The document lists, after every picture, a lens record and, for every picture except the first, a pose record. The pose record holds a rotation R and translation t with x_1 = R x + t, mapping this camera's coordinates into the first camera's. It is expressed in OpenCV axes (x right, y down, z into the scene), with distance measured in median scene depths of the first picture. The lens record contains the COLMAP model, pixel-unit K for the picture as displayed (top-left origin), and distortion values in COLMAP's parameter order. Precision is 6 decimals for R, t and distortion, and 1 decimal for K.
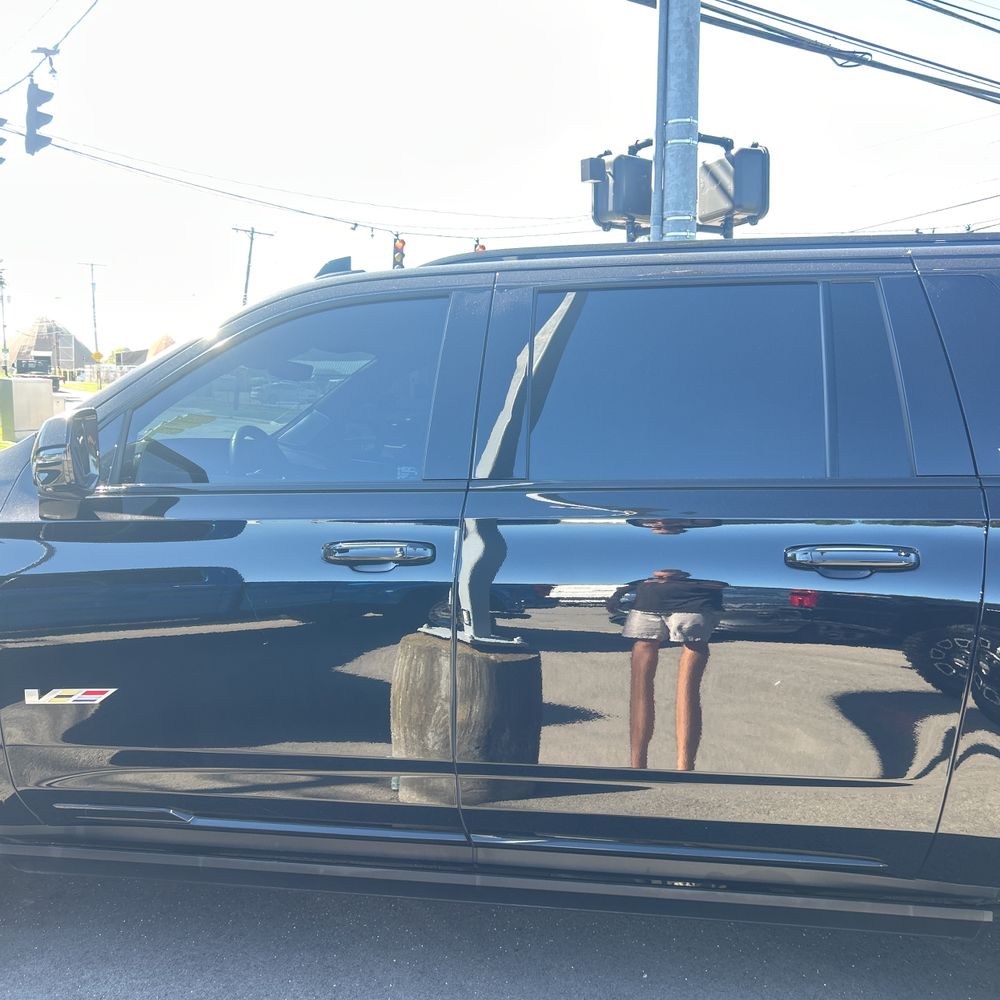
lens RADIAL K [[1004.2, 0, 477.4], [0, 1004.2, 510.0], [0, 0, 1]] dist [0.019628, 0.000000]
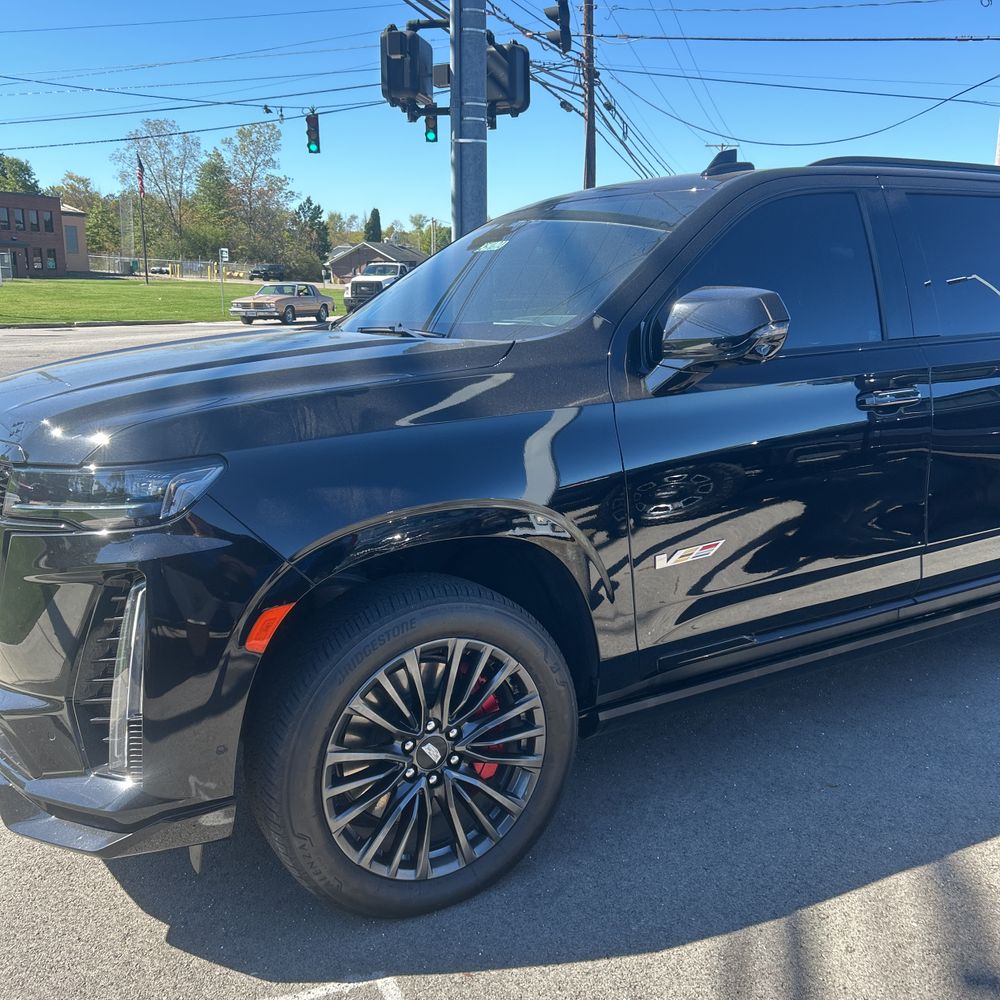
lens RADIAL K [[1004.2, 0, 499.8], [0, 1004.2, 493.4], [0, 0, 1]] dist [0.019628, 0.000000]
pose [[0.753758, -0.135393, 0.643054, -0.523513], [0.064827, 0.989093, 0.132263, -0.015623], [-0.653947, -0.058007, 0.754313, 0.133376]]
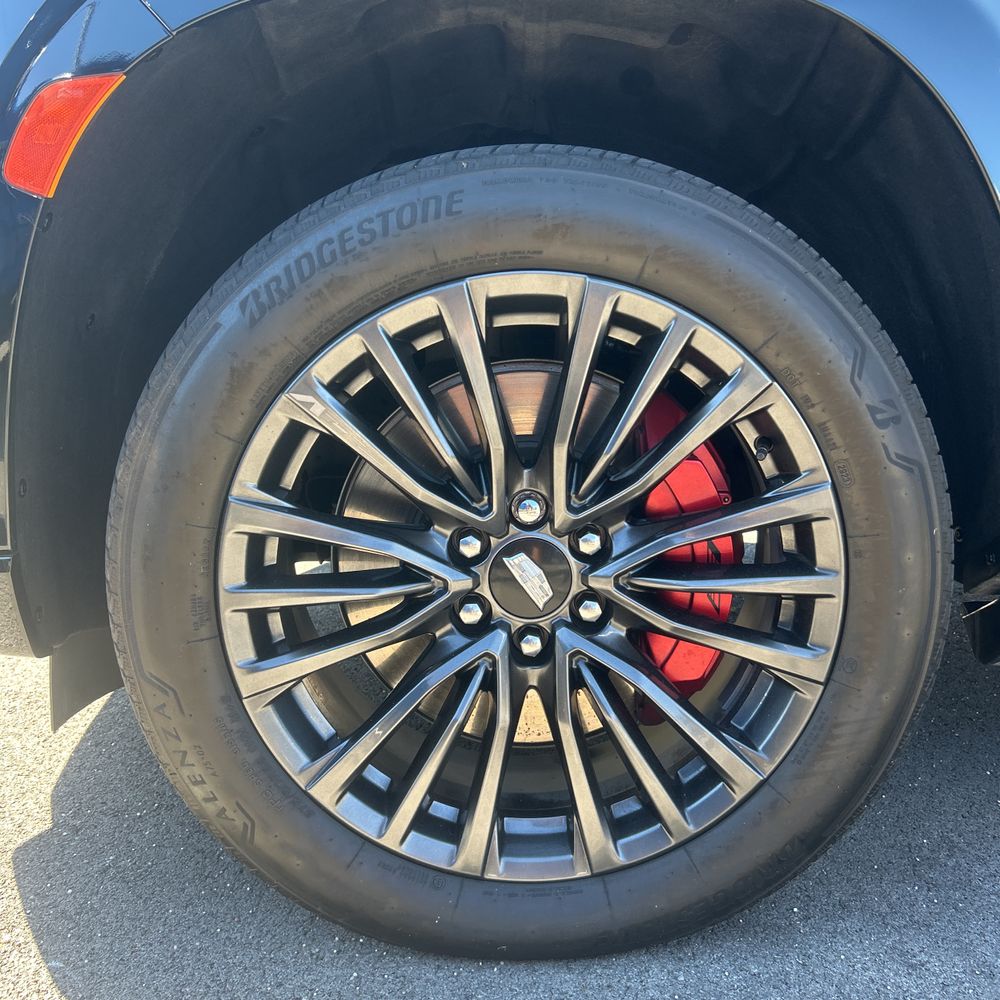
lens RADIAL K [[1004.2, 0, 505.0], [0, 1004.2, 502.1], [0, 0, 1]] dist [0.019628, 0.000000]
pose [[0.980557, -0.040627, 0.191984, -0.329448], [0.020761, 0.994321, 0.104377, 0.111845], [-0.195134, -0.098362, 0.975832, 0.293501]]
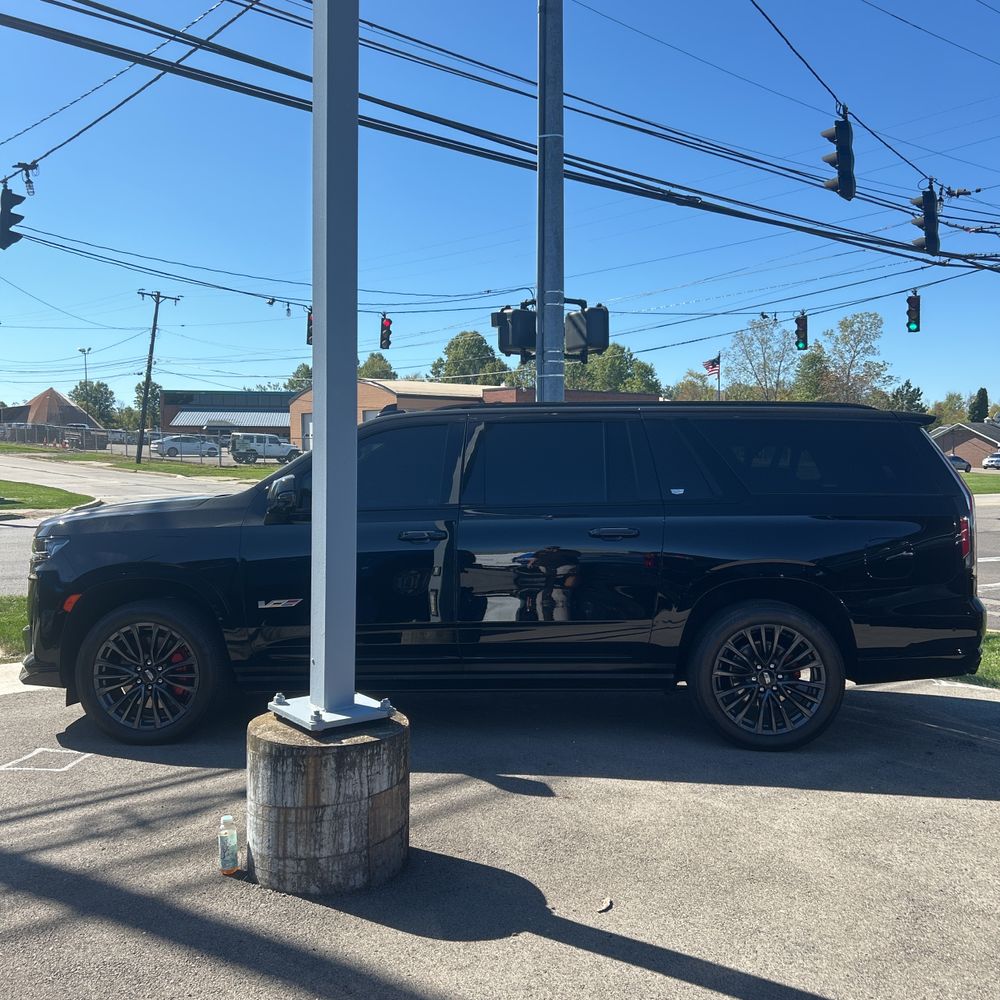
lens RADIAL K [[1004.2, 0, 491.5], [0, 1004.2, 497.0], [0, 0, 1]] dist [0.019628, 0.000000]
pose [[0.992948, -0.008176, 0.118273, -0.084236], [0.016202, 0.997617, -0.067061, 0.044525], [-0.117443, 0.068504, 0.990714, -0.531595]]
